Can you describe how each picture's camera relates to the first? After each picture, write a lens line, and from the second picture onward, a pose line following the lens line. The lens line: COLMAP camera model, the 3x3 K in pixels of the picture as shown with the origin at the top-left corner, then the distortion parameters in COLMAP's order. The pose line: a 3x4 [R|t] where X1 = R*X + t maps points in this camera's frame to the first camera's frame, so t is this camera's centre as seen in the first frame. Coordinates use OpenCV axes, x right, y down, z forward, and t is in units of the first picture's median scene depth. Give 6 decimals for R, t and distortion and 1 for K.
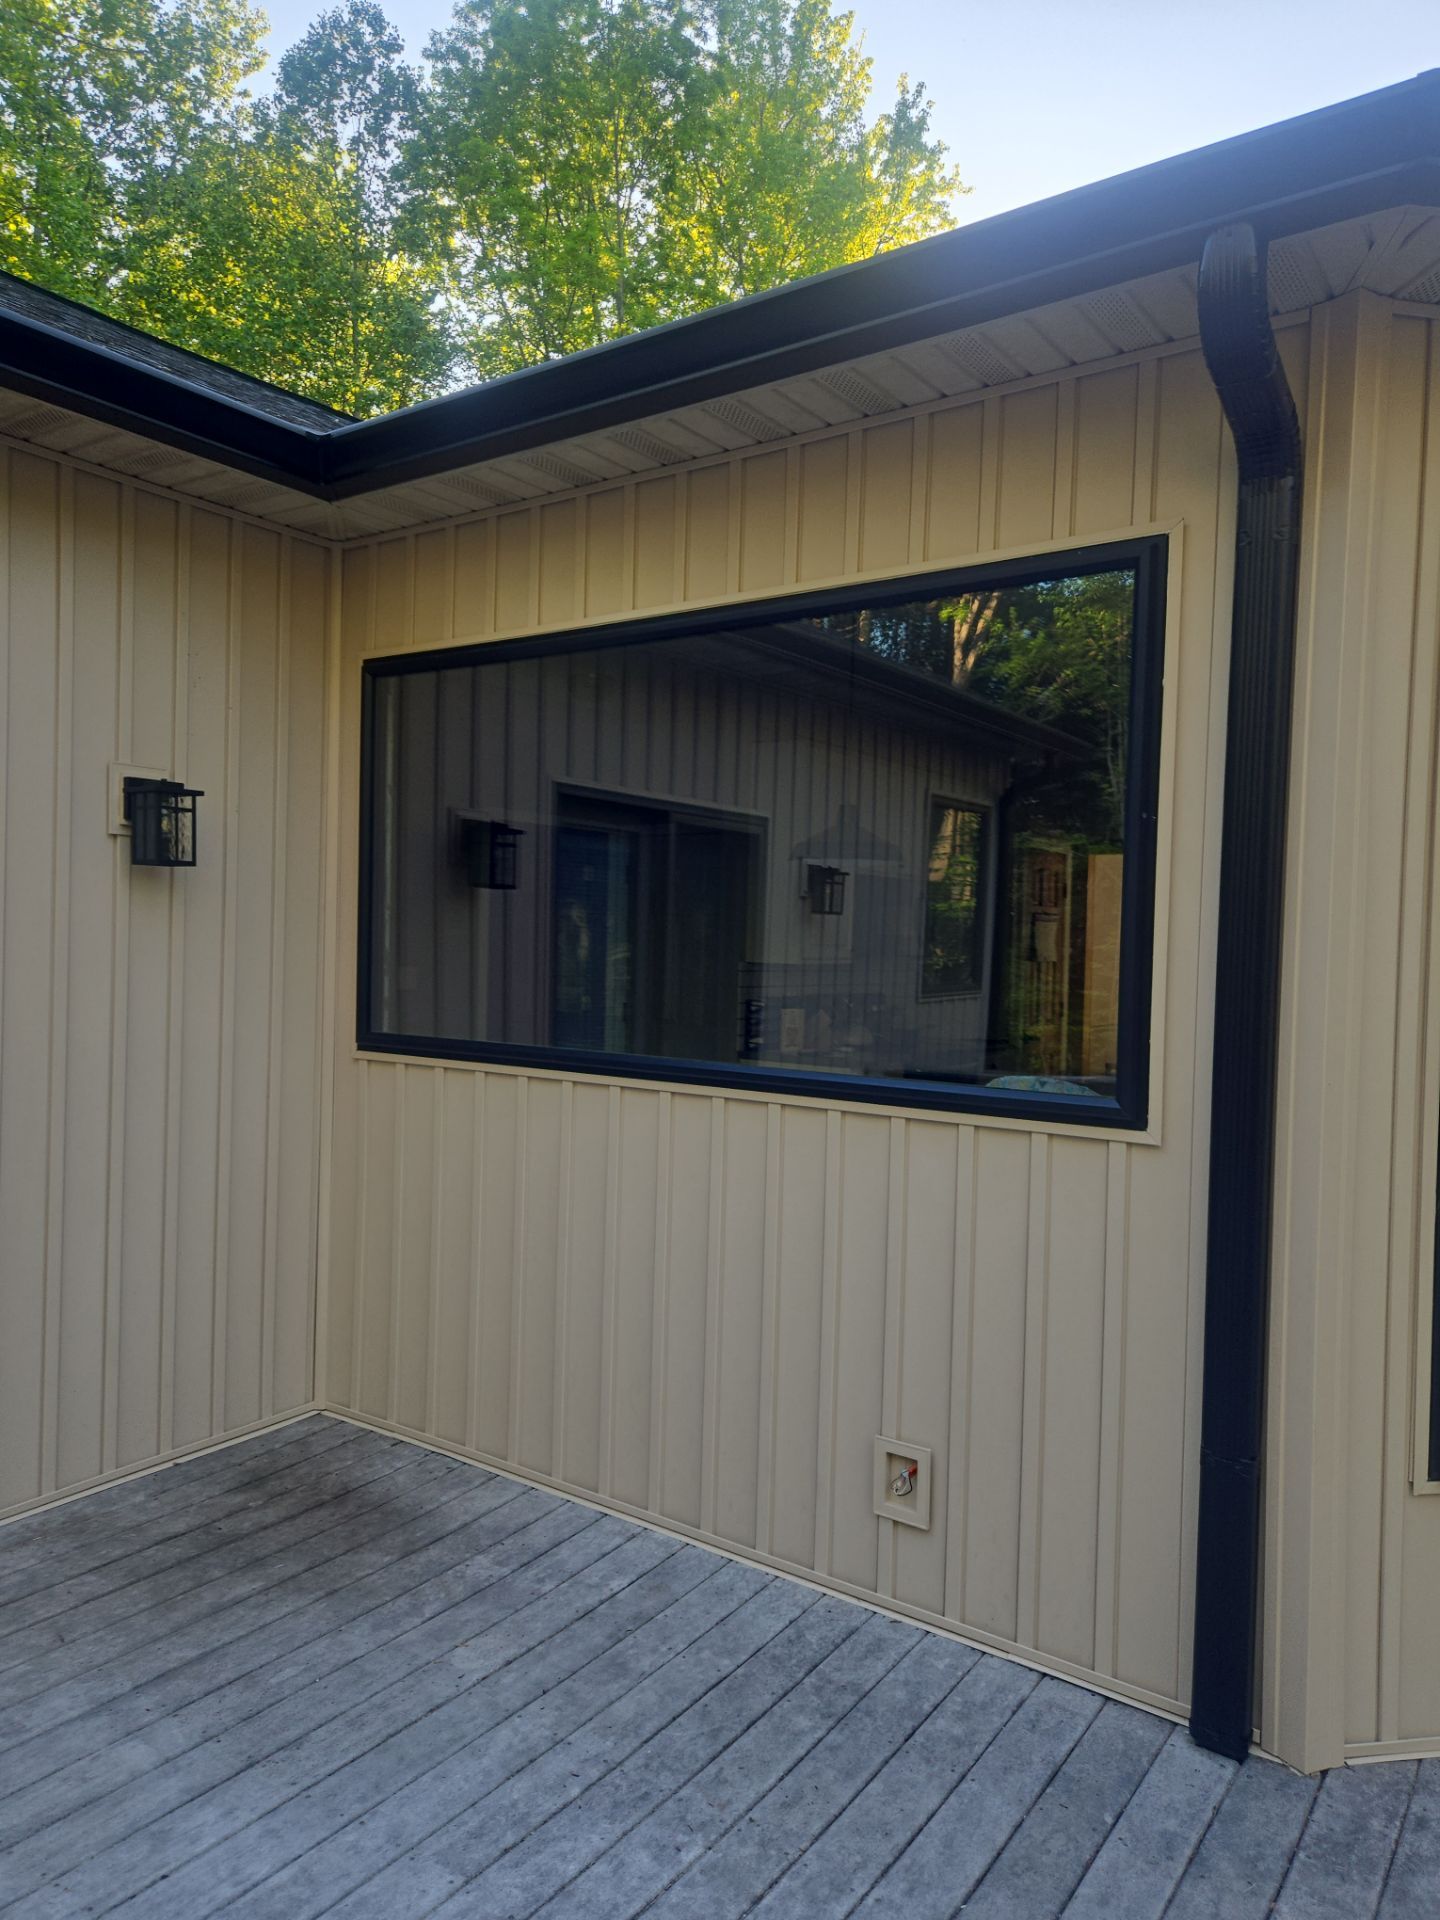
lens RADIAL K [[1313.3, 0, 712.1], [0, 1313.3, 961.1], [0, 0, 1]] dist [0.091660, -0.071906]
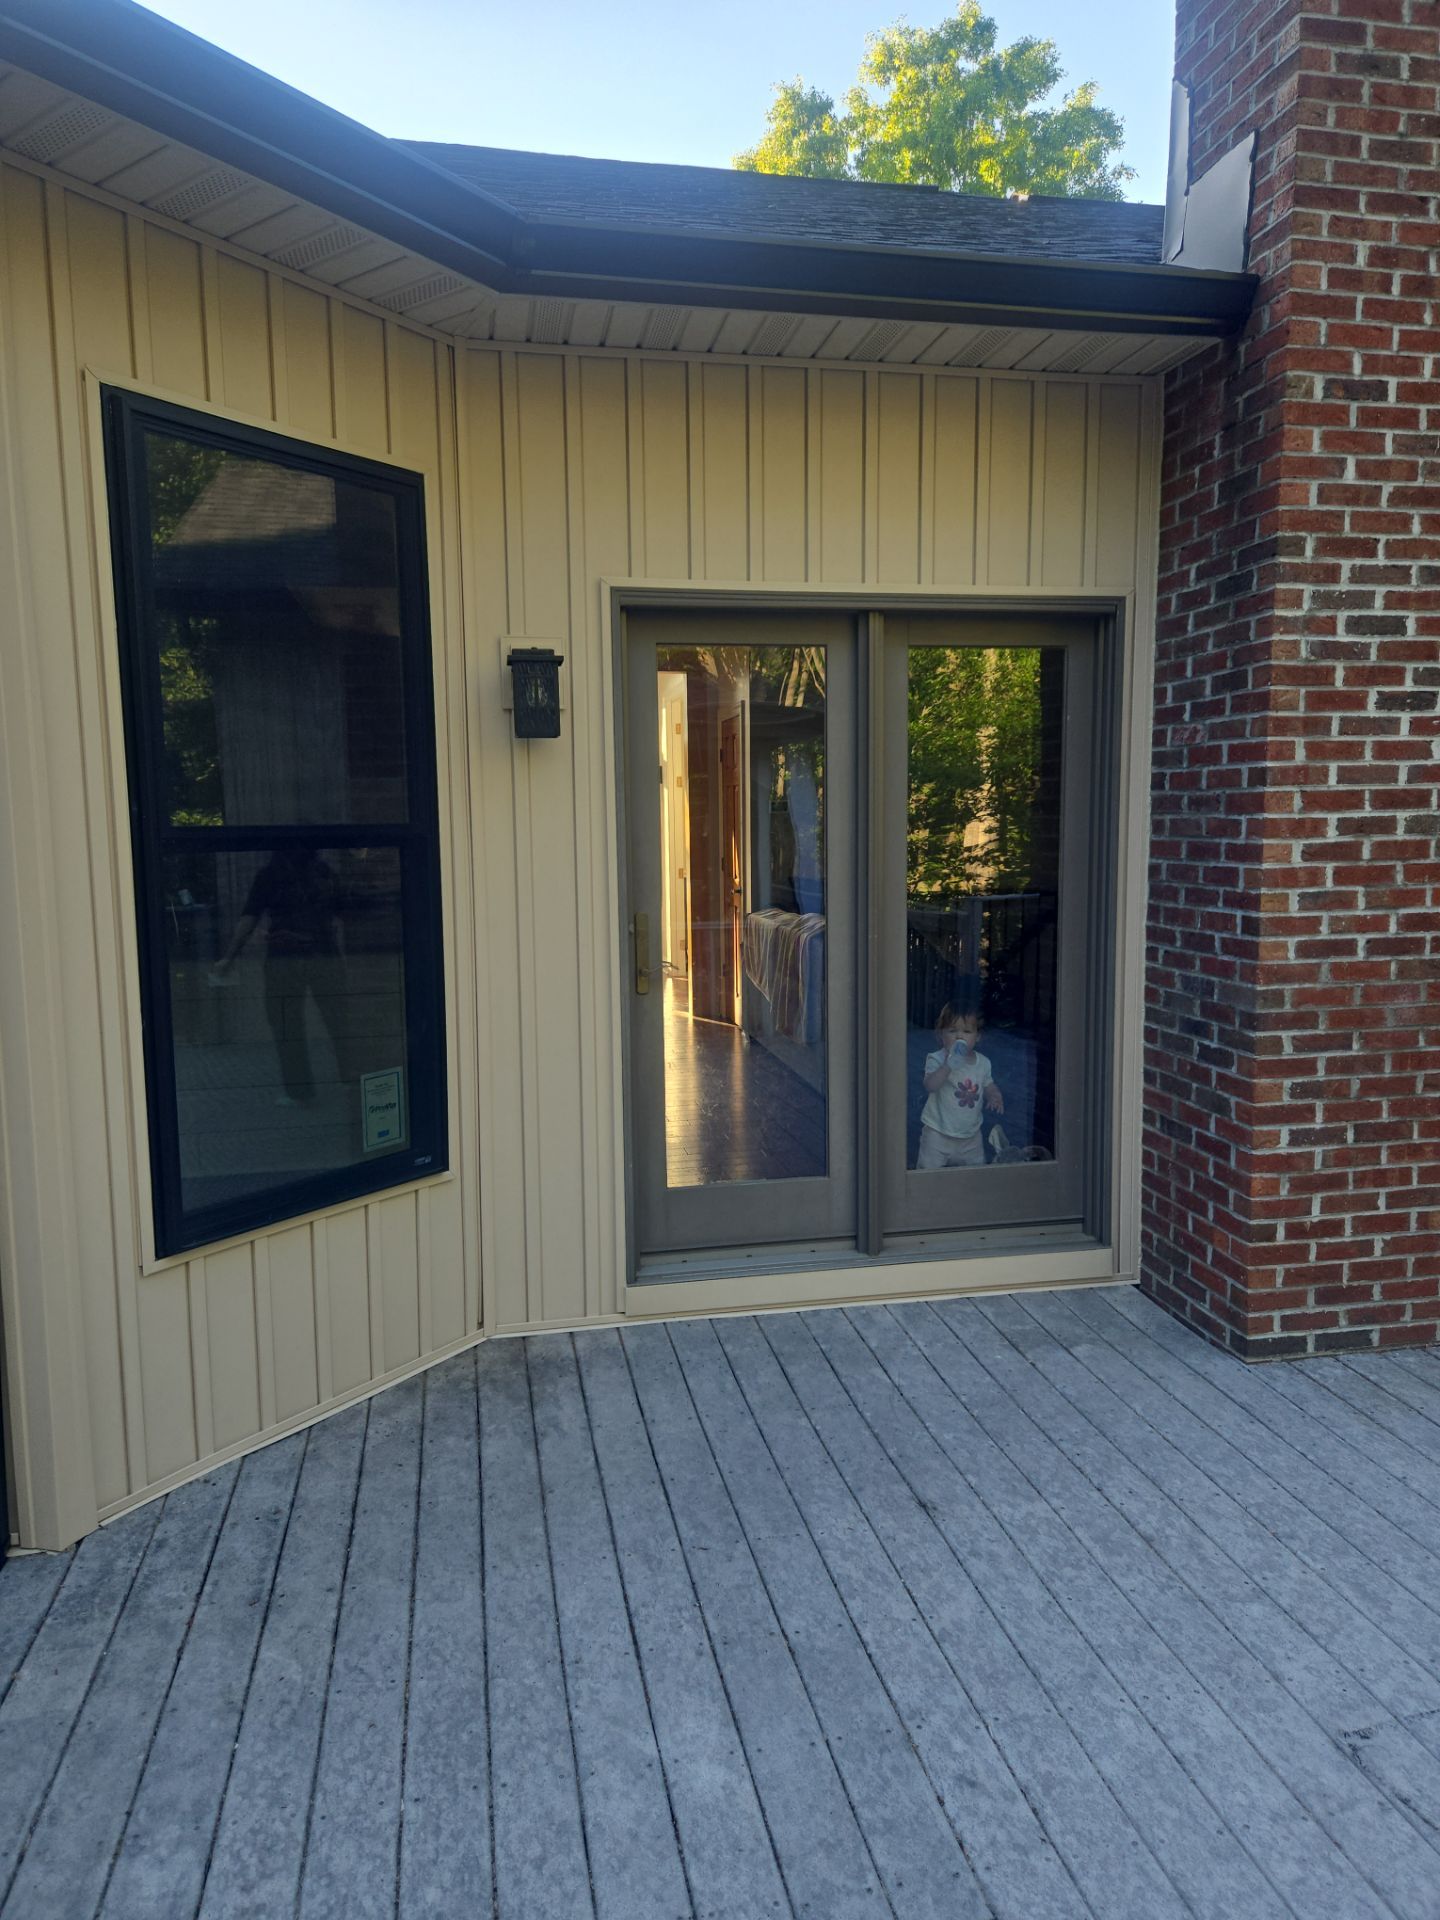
lens RADIAL K [[1288.2, 0, 718.1], [0, 1288.2, 962.0], [0, 0, 1]] dist [0.073031, -0.060155]
pose [[0.680108, -0.122255, 0.722846, 0.085338], [0.042242, 0.990894, 0.127846, 0.011030], [-0.731894, -0.056415, 0.679079, -0.091525]]
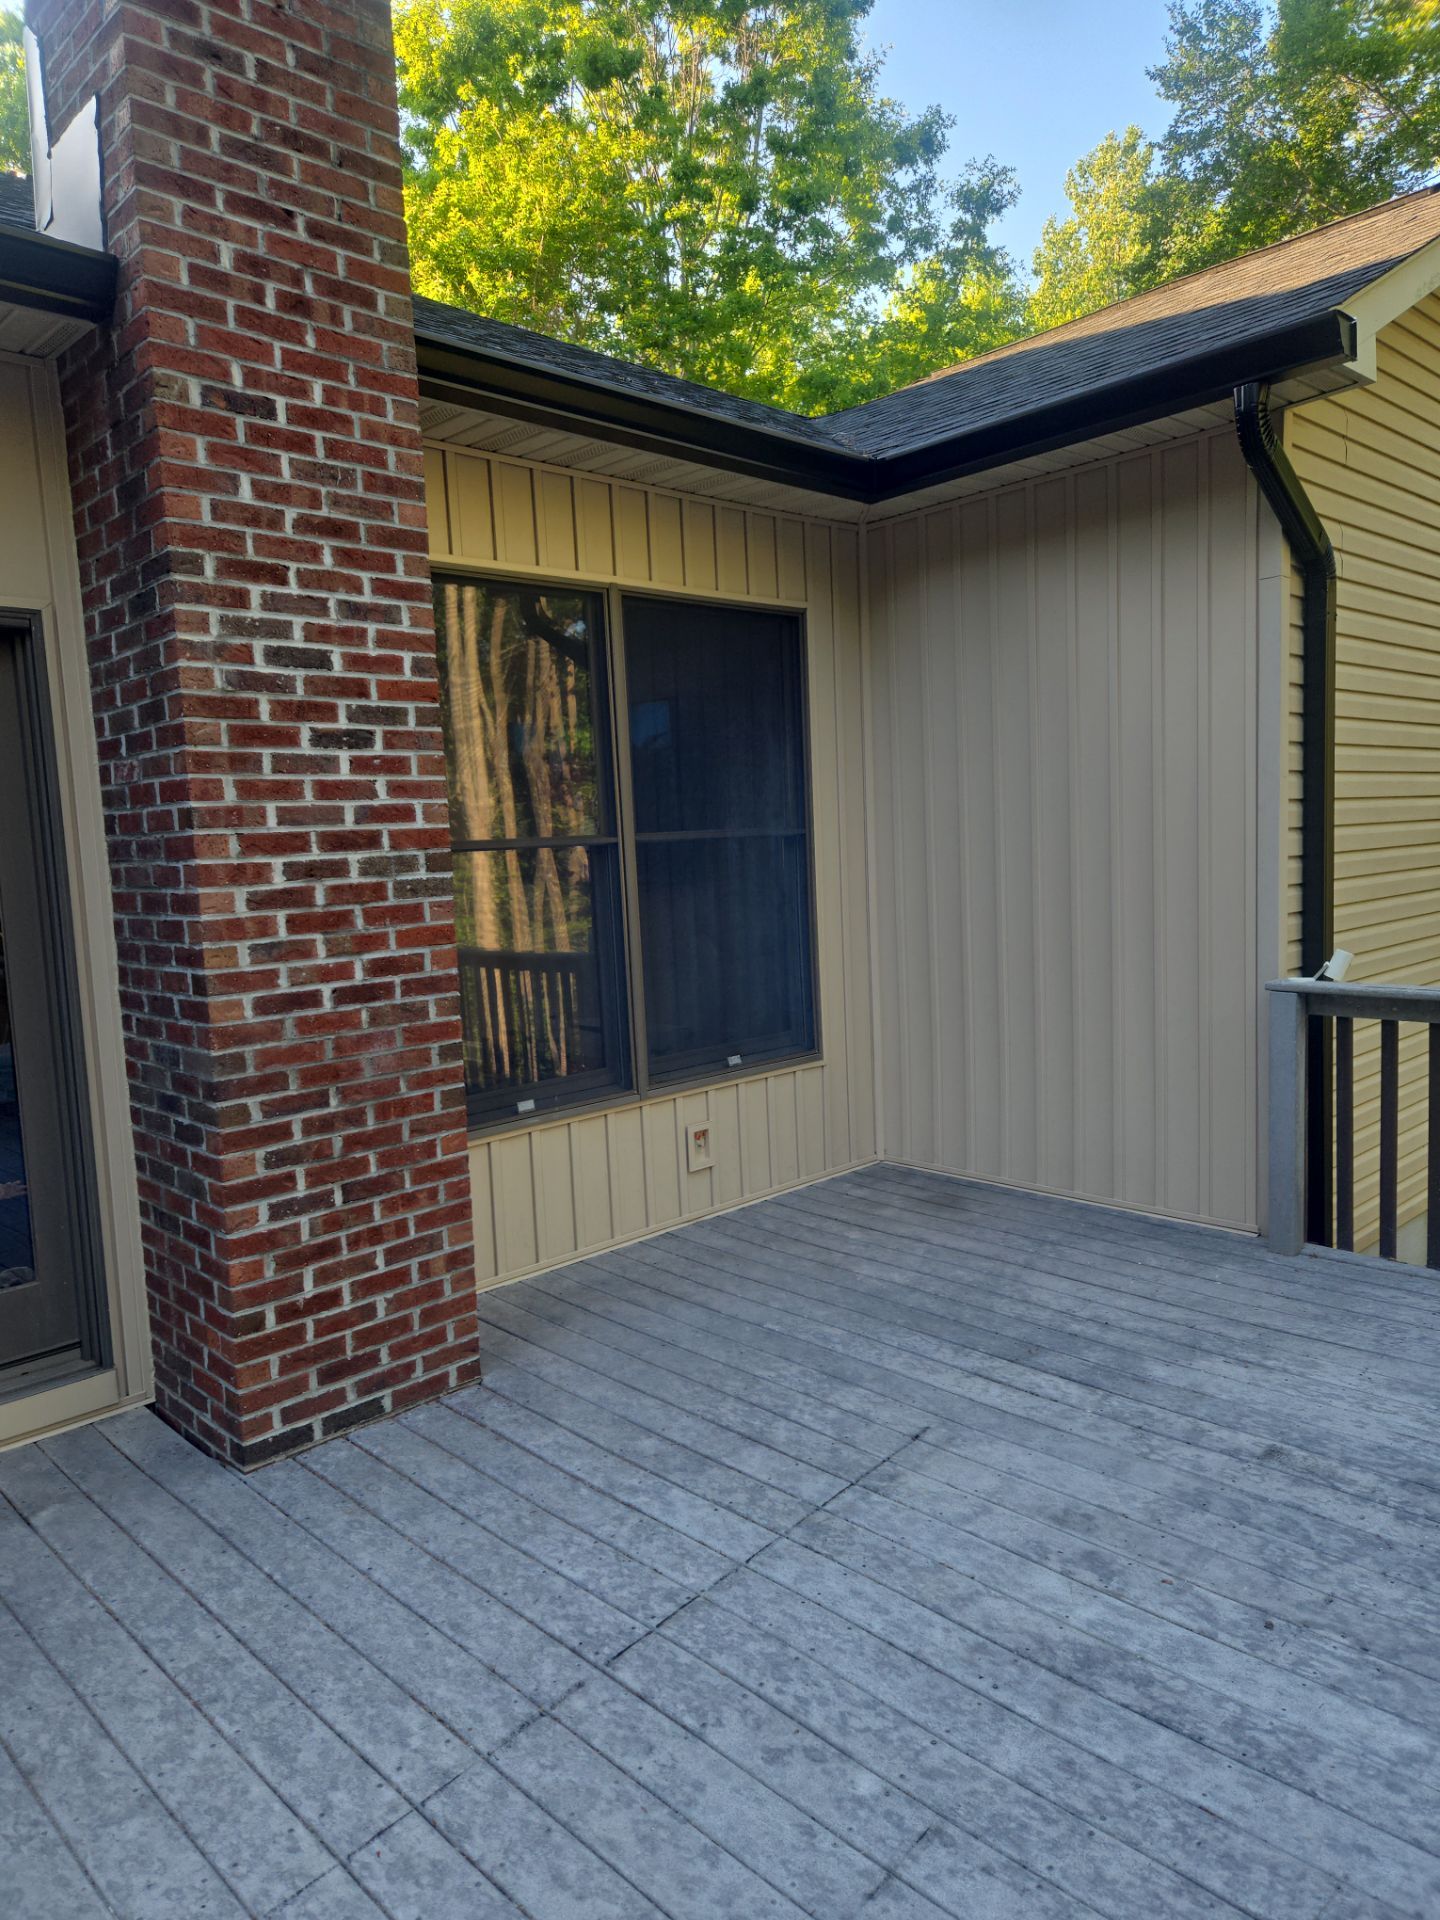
lens RADIAL K [[1288.3, 0, 711.8], [0, 1288.3, 967.0], [0, 0, 1]] dist [0.065652, -0.052292]
pose [[0.175188, -0.136891, 0.974972, 0.341965], [0.061581, 0.989871, 0.127917, 0.027814], [-0.982607, 0.037630, 0.181844, -0.252940]]
